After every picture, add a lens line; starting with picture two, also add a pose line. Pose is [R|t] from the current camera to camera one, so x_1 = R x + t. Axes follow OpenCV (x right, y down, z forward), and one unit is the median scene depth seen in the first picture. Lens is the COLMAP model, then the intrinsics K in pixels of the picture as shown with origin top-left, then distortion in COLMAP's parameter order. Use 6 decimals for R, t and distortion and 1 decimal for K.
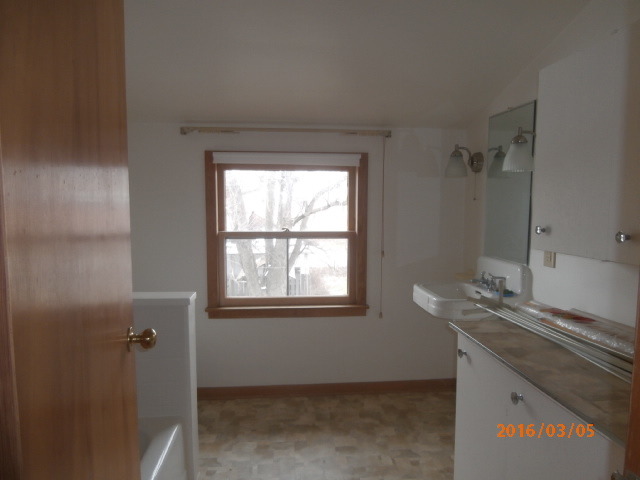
lens RADIAL K [[473.0, 0, 320.0], [0, 473.0, 240.0], [0, 0, 1]] dist [-0.002686, 0.008308]
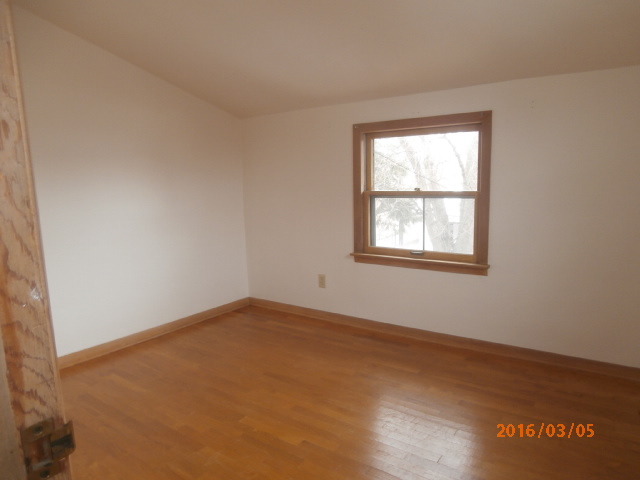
lens RADIAL K [[473.0, 0, 320.0], [0, 473.0, 240.0], [0, 0, 1]] dist [-0.002686, 0.008308]
pose [[0.756378, 0.070524, -0.650322, 0.481023], [-0.013944, 0.995684, 0.091759, -0.003085], [0.653986, -0.060336, 0.754096, 0.005298]]
